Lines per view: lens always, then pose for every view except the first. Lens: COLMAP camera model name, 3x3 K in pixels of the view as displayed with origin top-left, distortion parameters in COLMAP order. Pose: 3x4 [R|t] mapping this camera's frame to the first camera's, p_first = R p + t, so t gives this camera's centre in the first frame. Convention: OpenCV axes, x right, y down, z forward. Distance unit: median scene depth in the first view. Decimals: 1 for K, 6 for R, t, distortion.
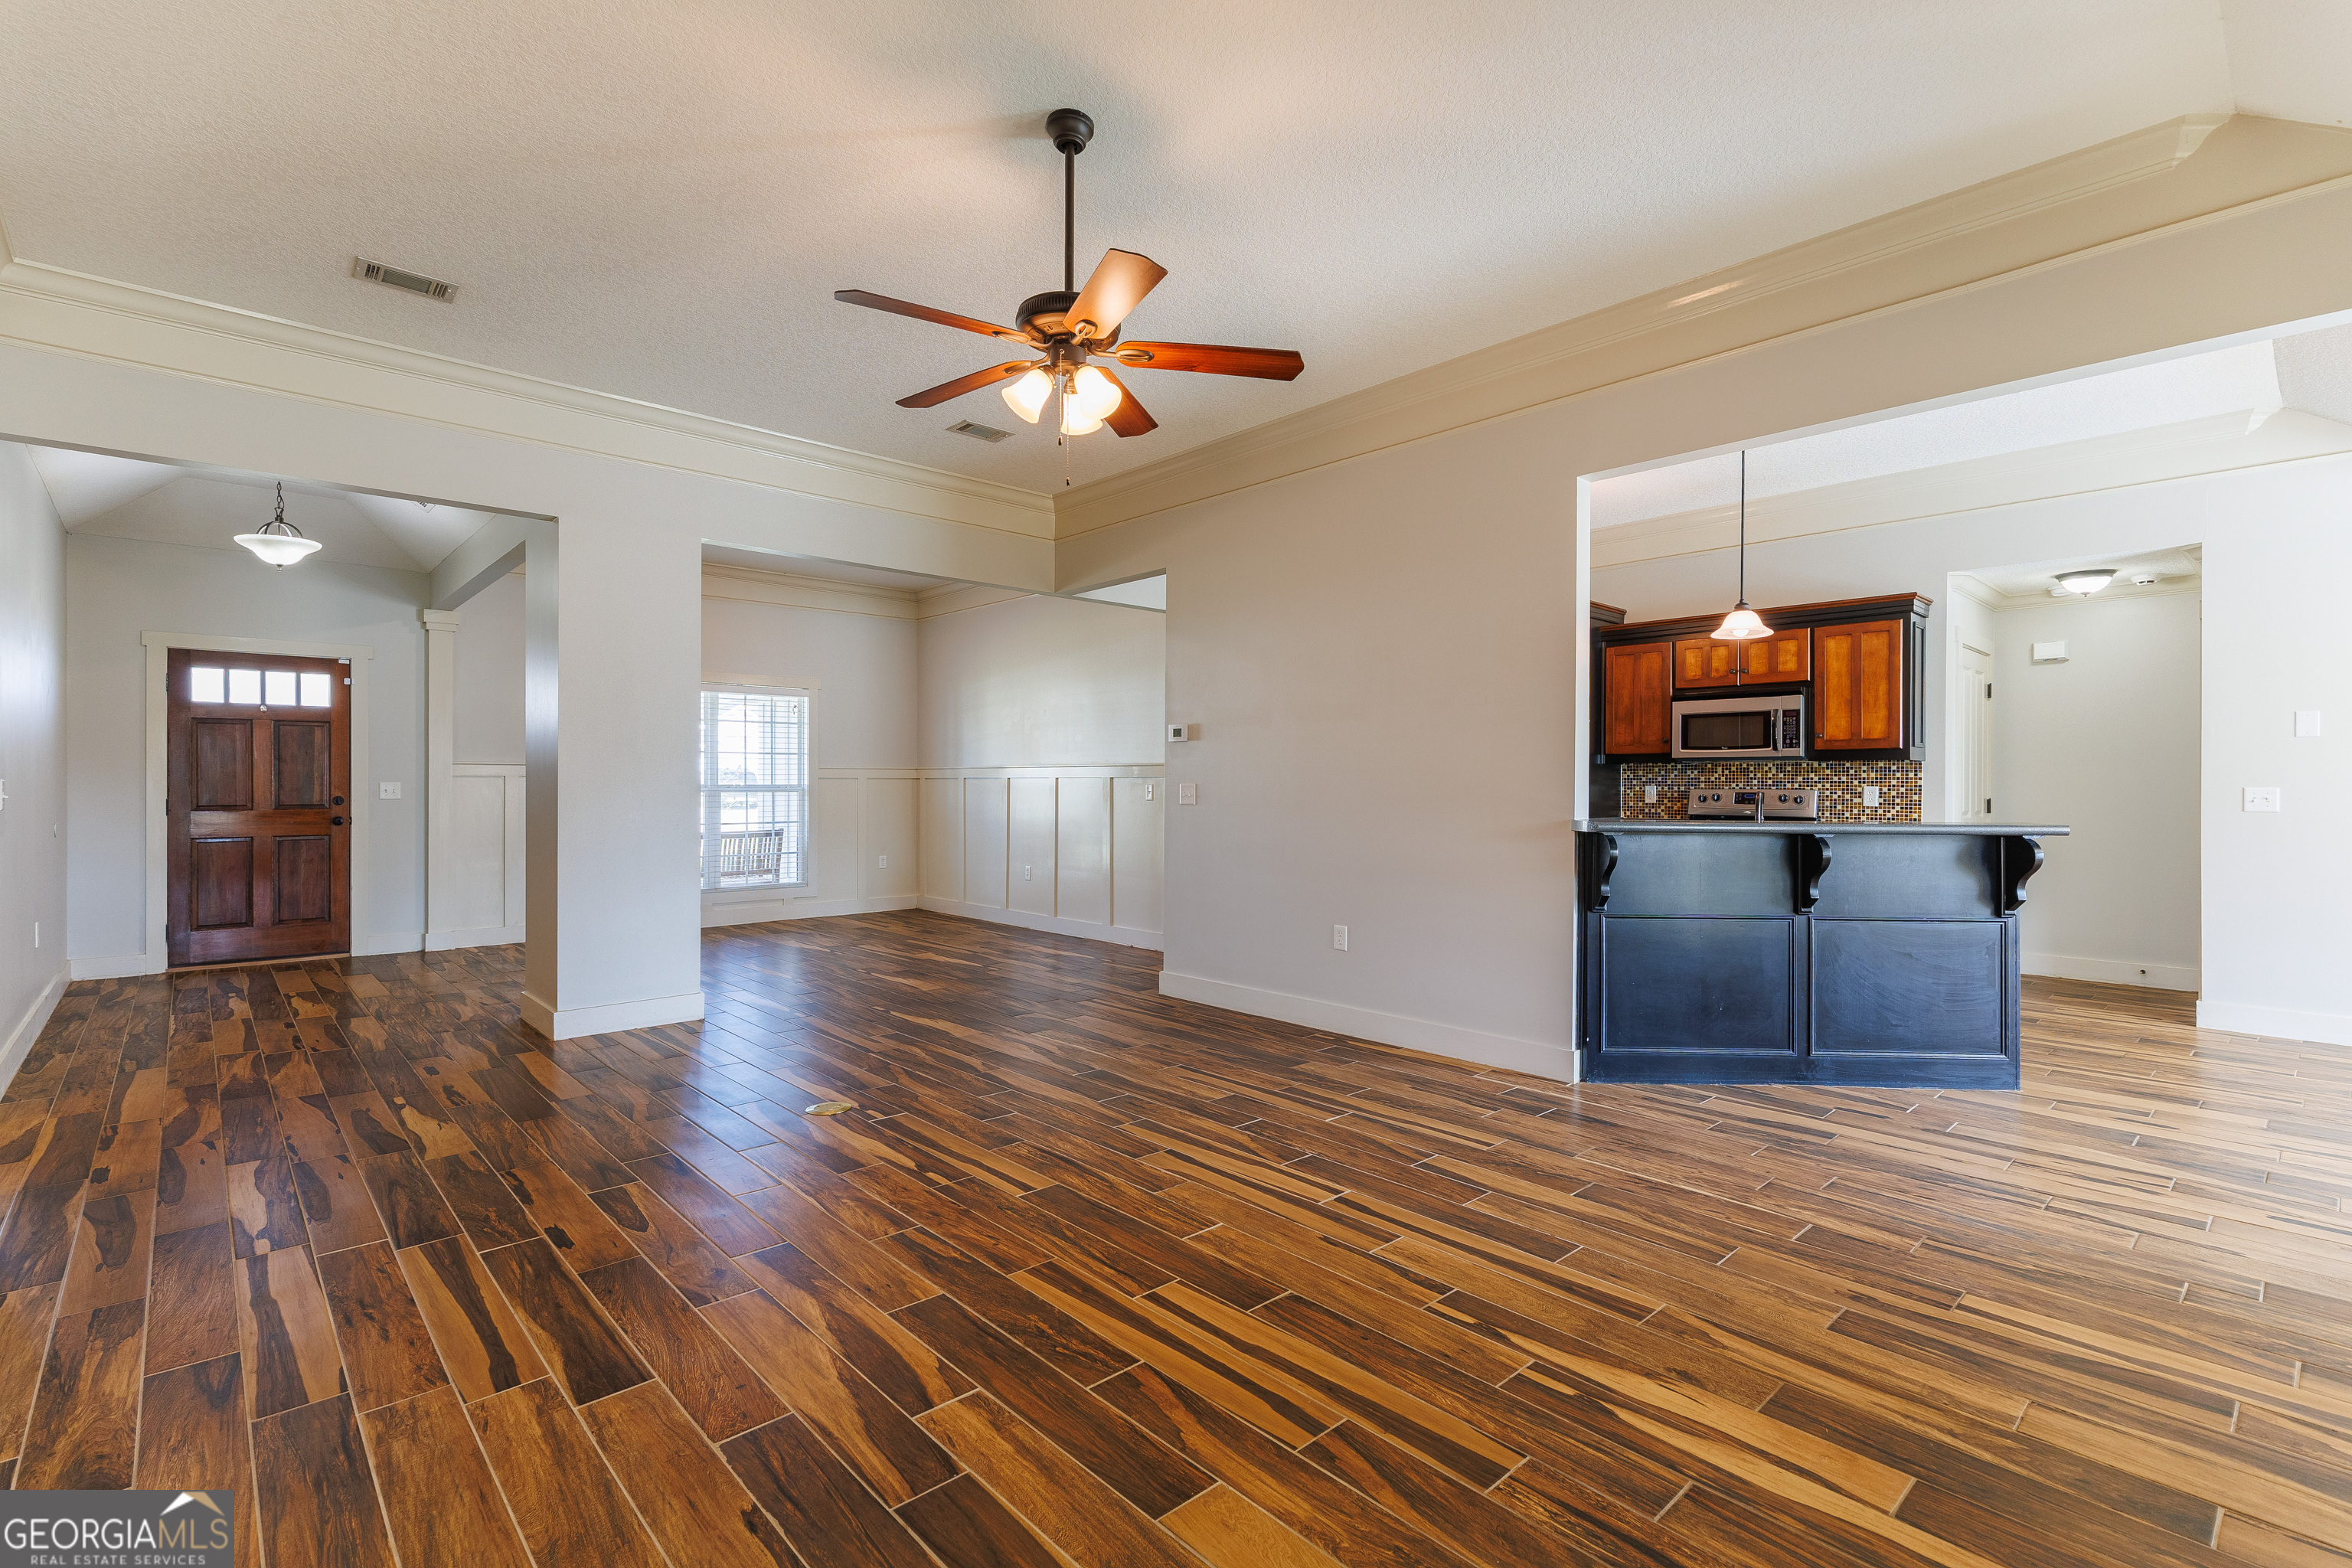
lens RADIAL K [[1070.3, 0, 1176.7], [0, 1070.3, 786.3], [0, 0, 1]] dist [0.006468, 0.000439]
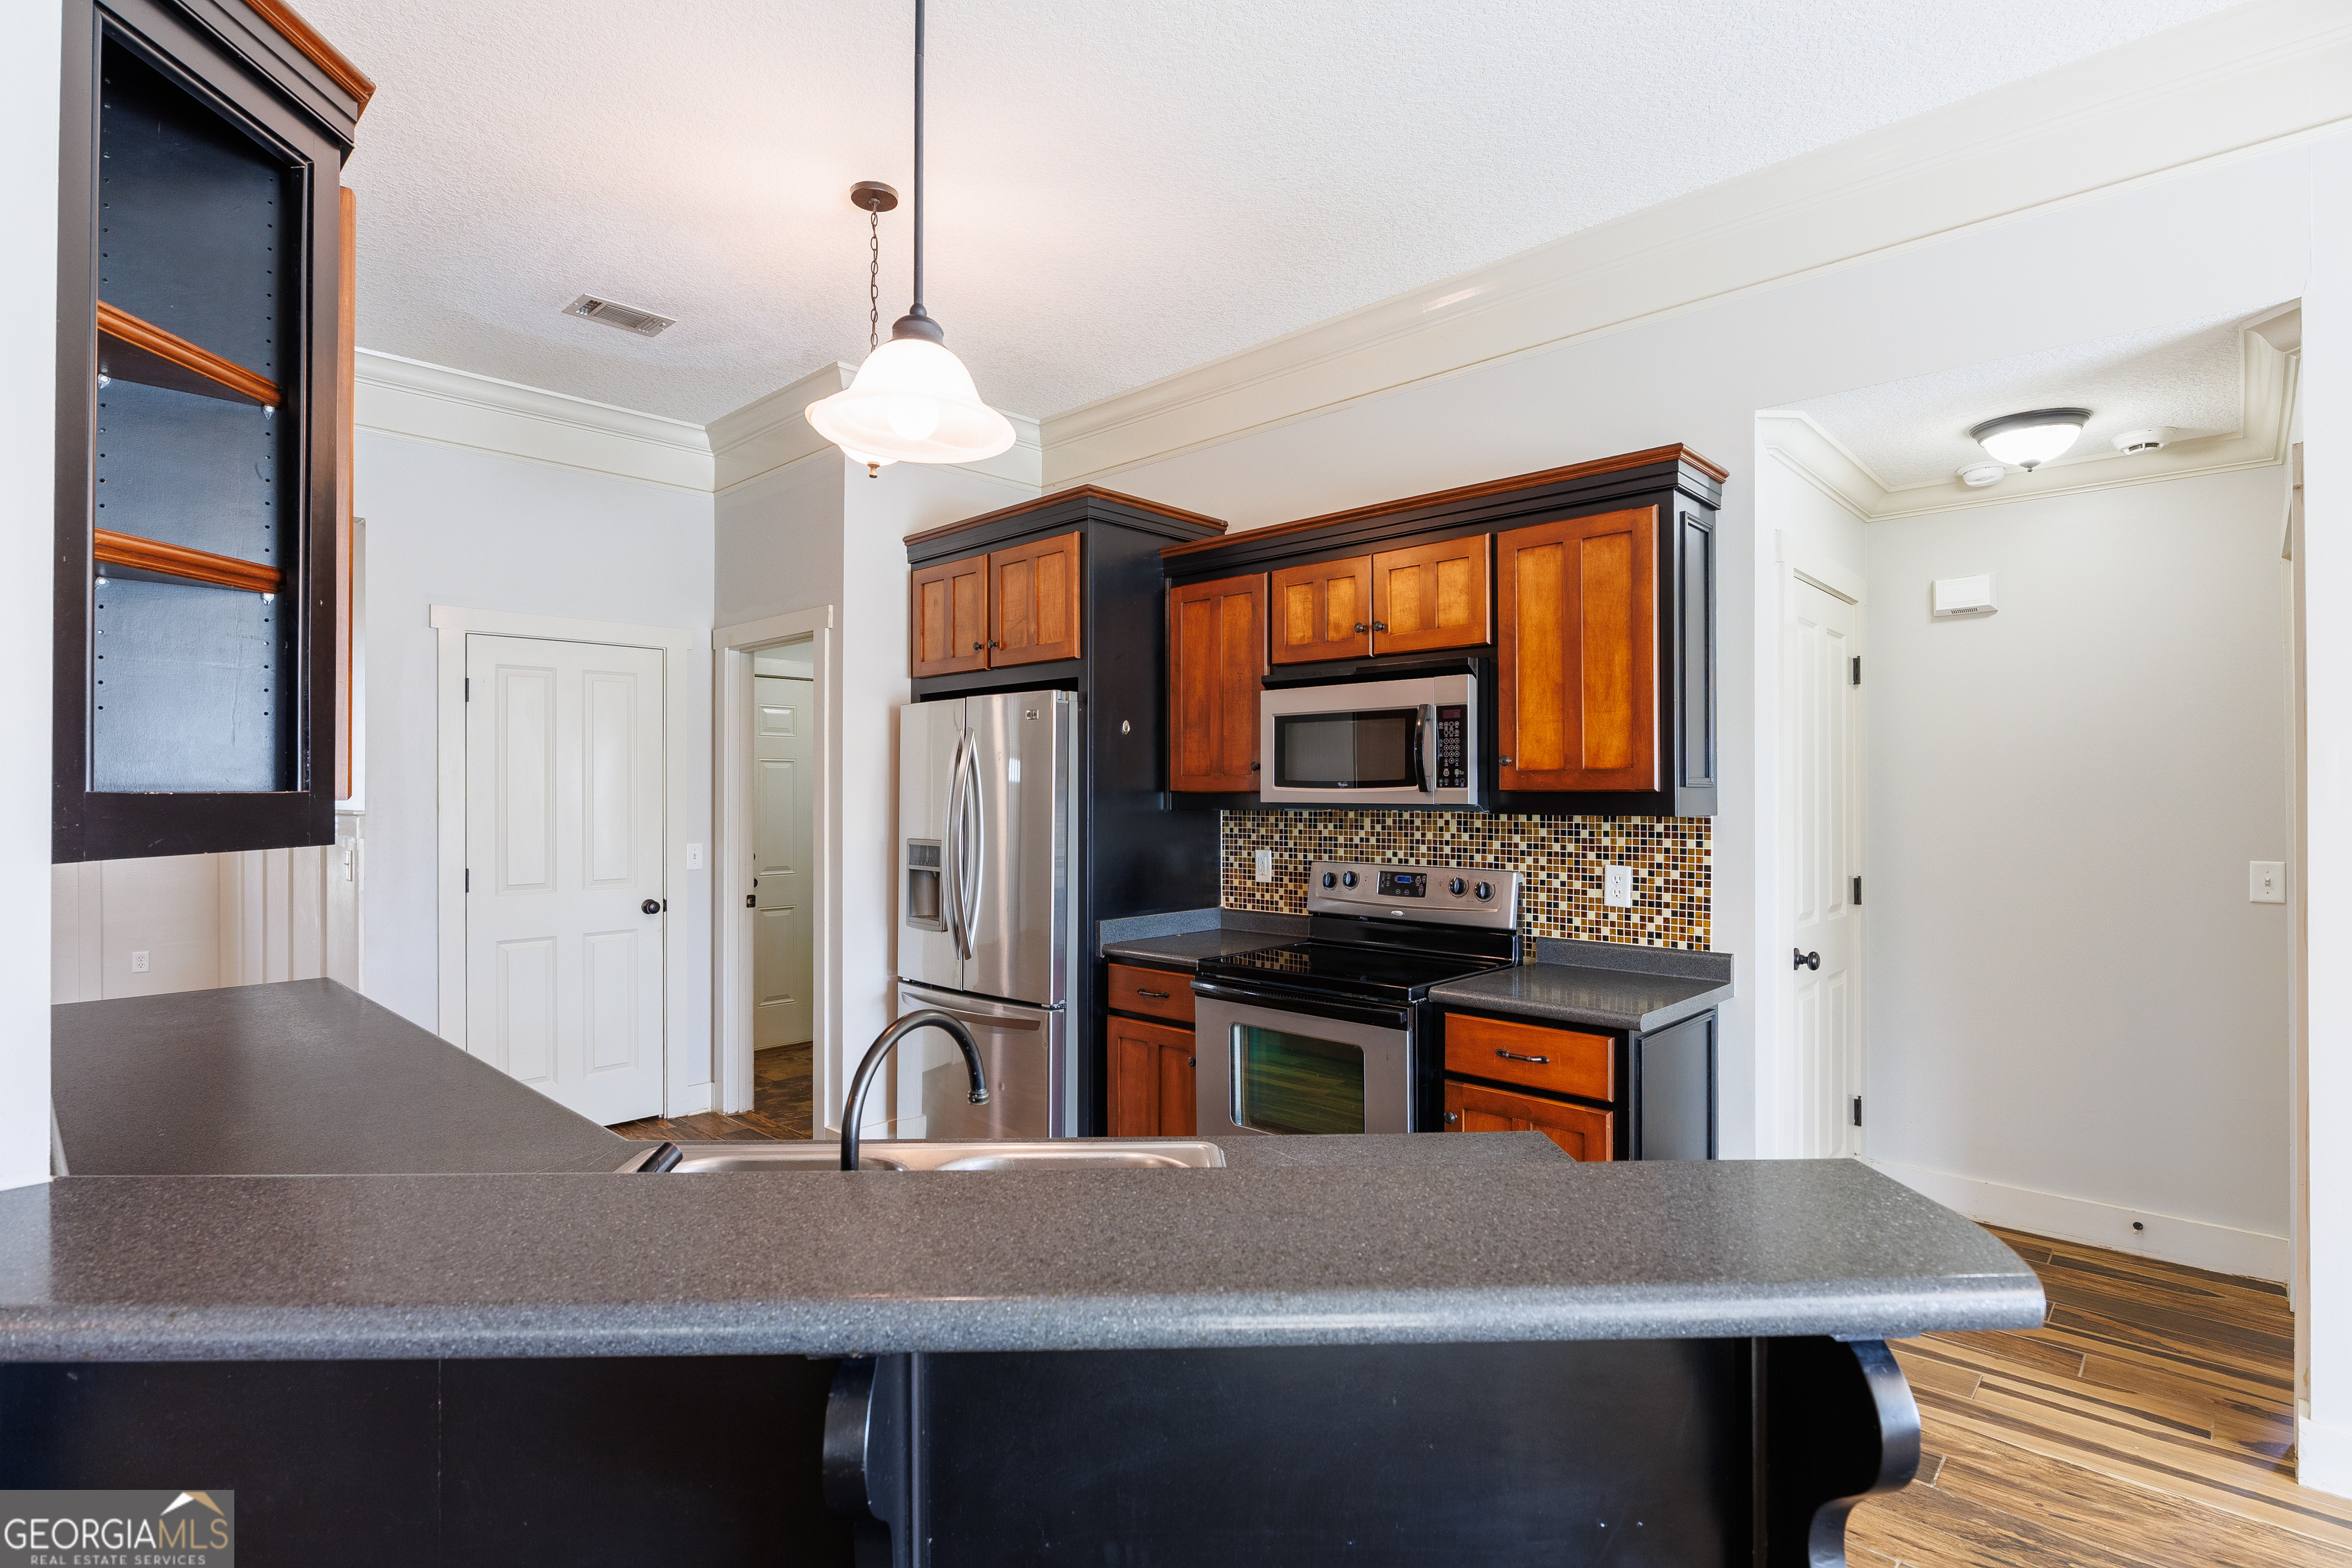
lens RADIAL K [[1136.9, 0, 1184.4], [0, 1136.9, 786.5], [0, 0, 1]] dist [-0.006891, 0.000153]
pose [[0.997155, -0.005267, 0.075200, 0.418705], [0.005562, 0.999978, -0.003709, -0.034847], [-0.075179, 0.004116, 0.997162, 0.511591]]
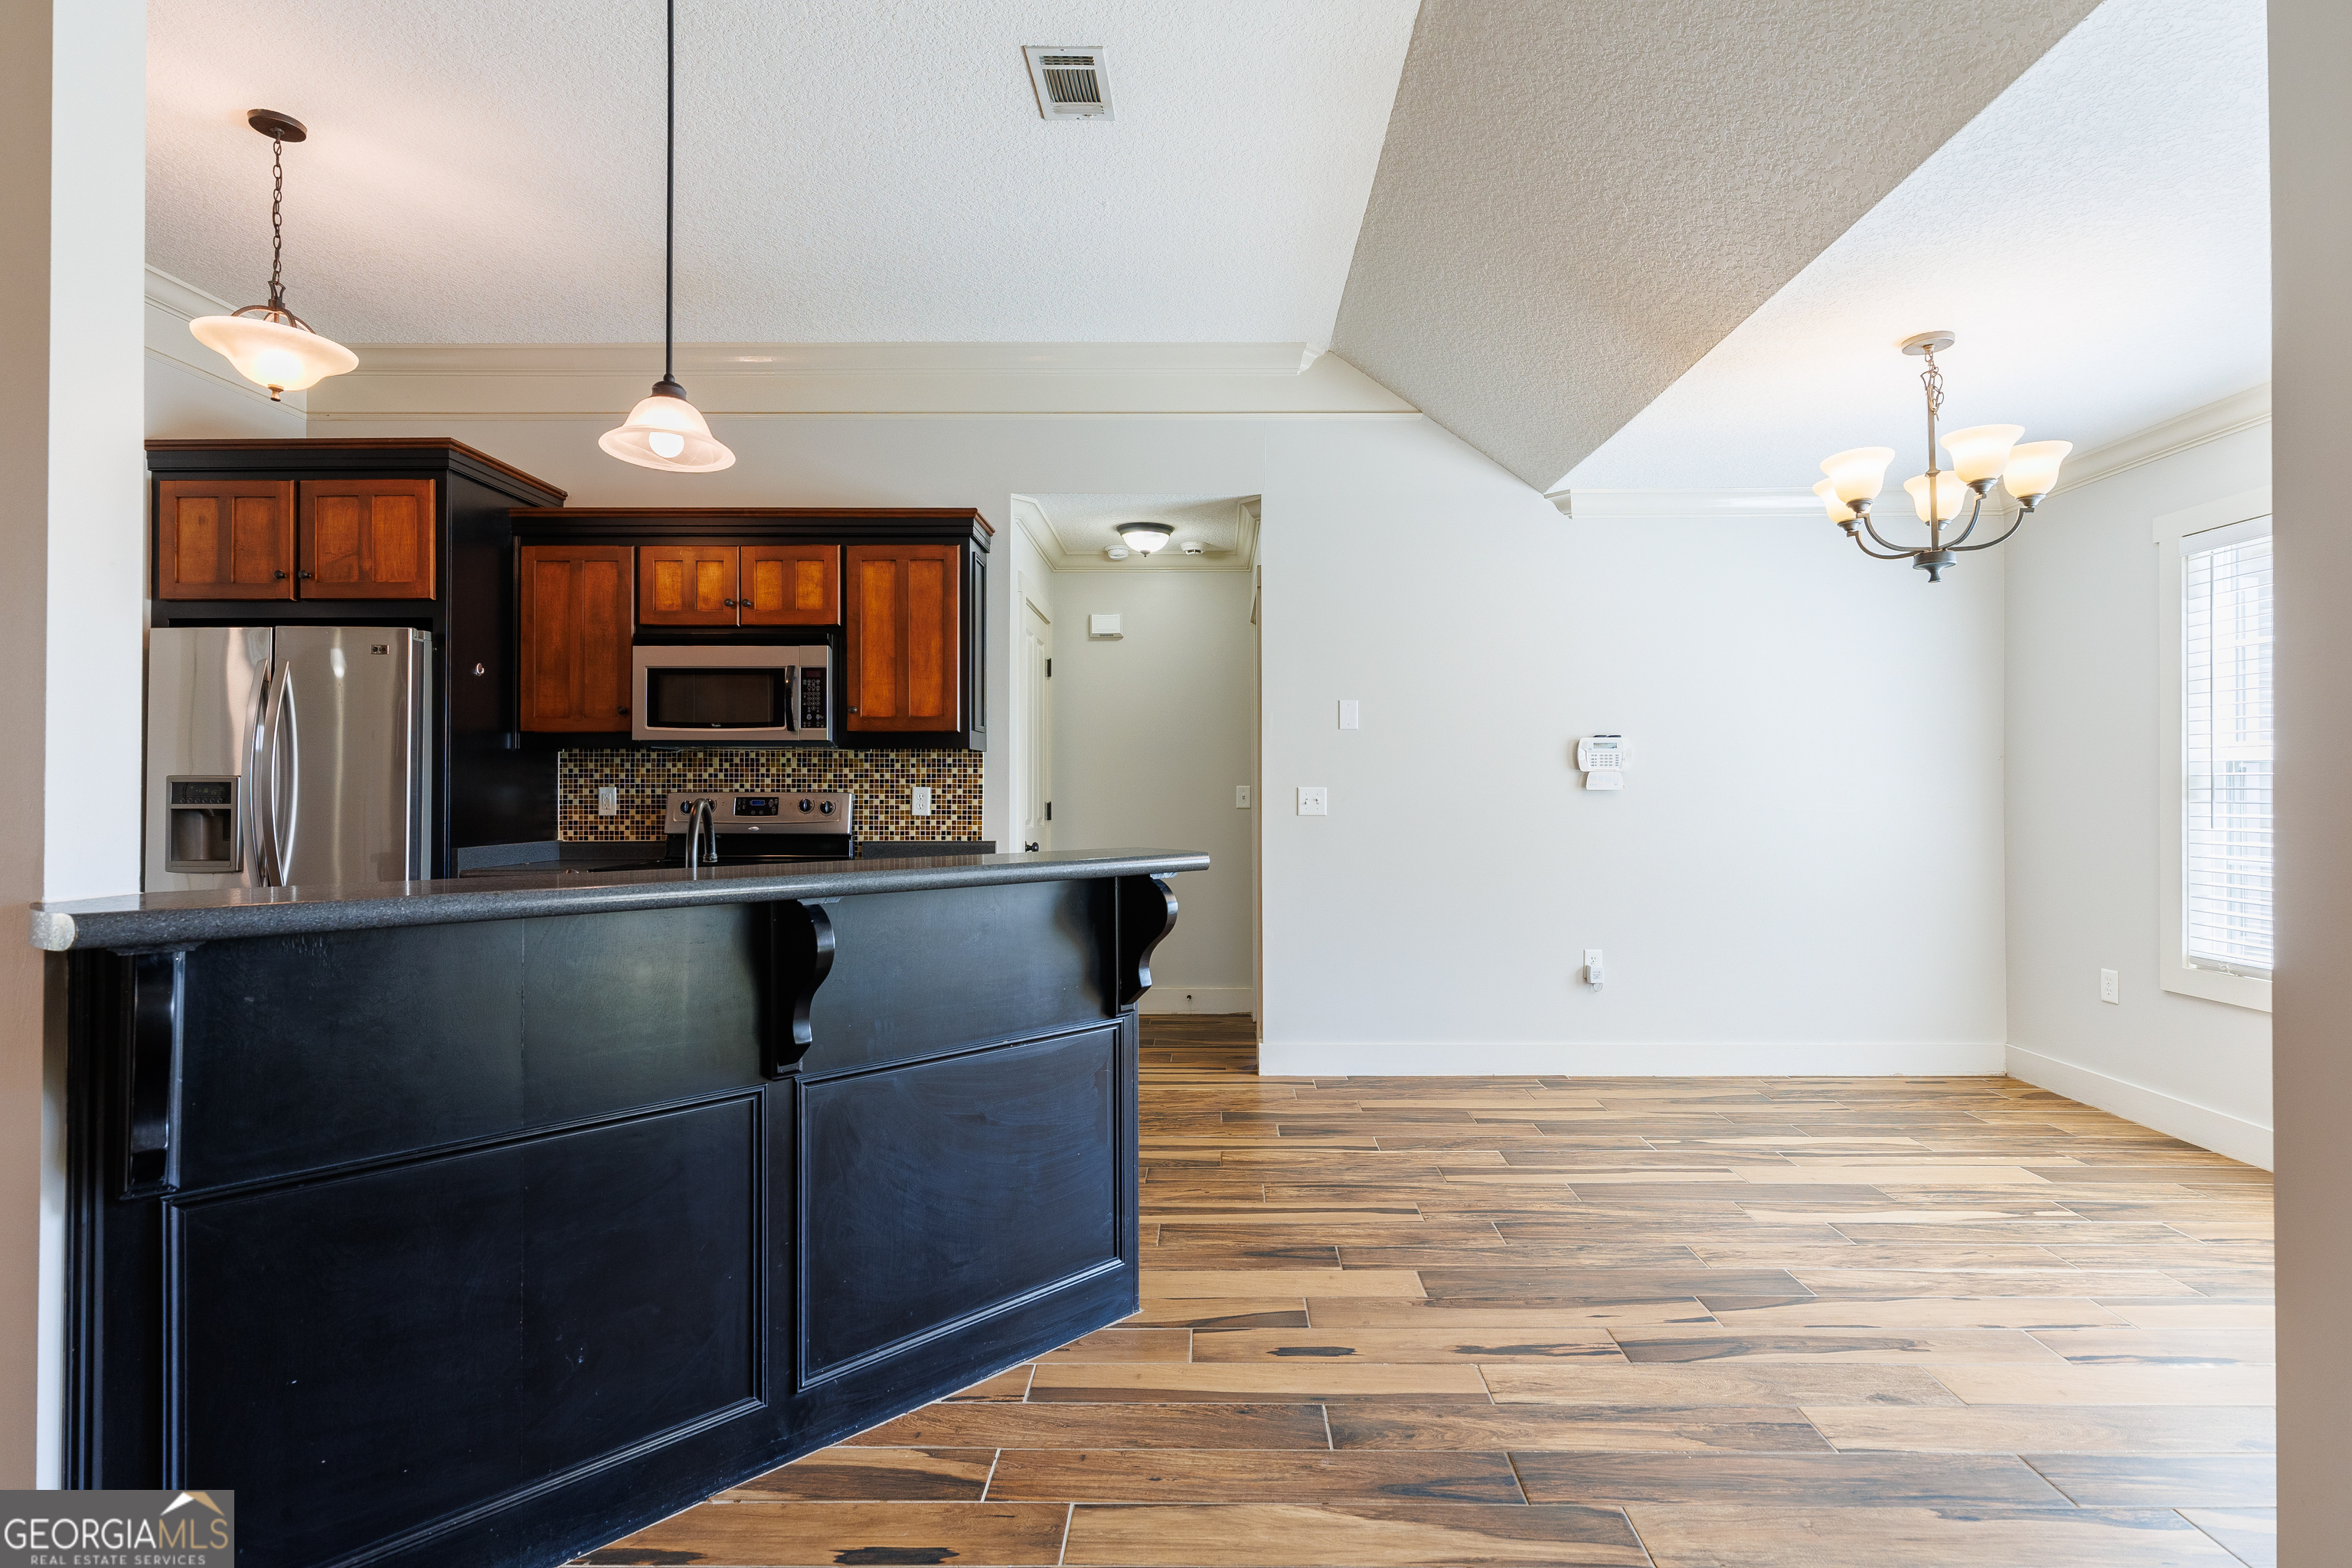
lens RADIAL K [[1112.3, 0, 1202.1], [0, 1112.3, 782.6], [0, 0, 1]] dist [0.010954, 0.000124]
pose [[0.684535, 0.000926, 0.728979, 0.246397], [0.003068, 0.999987, -0.004151, 0.000727], [-0.728974, 0.005078, 0.684523, 0.375156]]
